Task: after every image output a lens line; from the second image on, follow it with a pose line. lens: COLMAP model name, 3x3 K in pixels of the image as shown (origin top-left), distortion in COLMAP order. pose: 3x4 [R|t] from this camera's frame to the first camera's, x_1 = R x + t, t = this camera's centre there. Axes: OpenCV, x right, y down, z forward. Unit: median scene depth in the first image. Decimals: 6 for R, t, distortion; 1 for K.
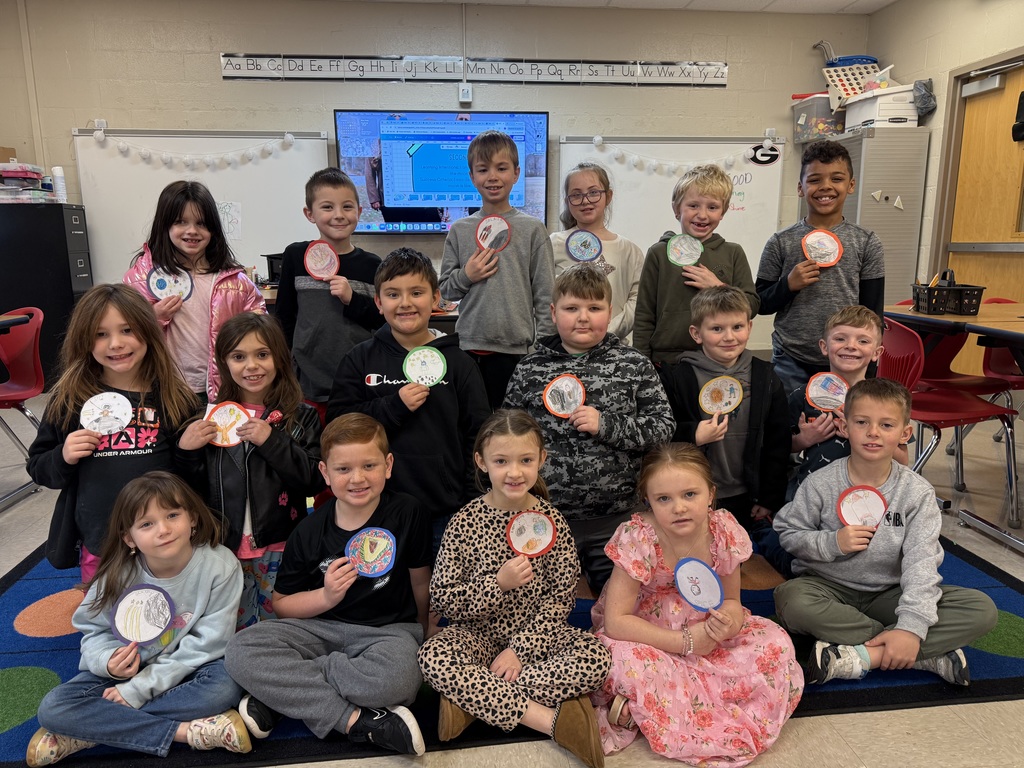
lens RADIAL K [[712.1, 0, 514.6], [0, 712.1, 383.9], [0, 0, 1]] dist [0.018845, 0.018005]
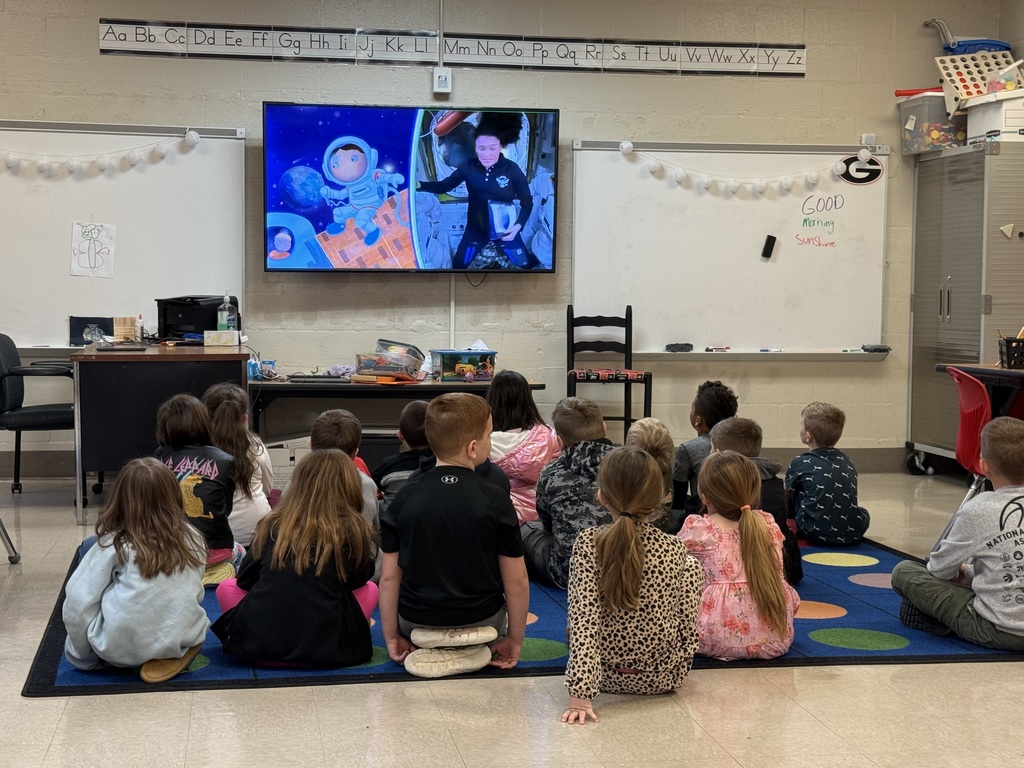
lens RADIAL K [[1746.0, 0, 504.5], [0, 1746.0, 387.3], [0, 0, 1]] dist [0.234477, 0.000000]
pose [[0.997255, 0.009600, 0.073423, -0.133782], [0.000815, 0.990077, -0.140524, 0.144195], [-0.074043, 0.140198, 0.987351, -0.700483]]
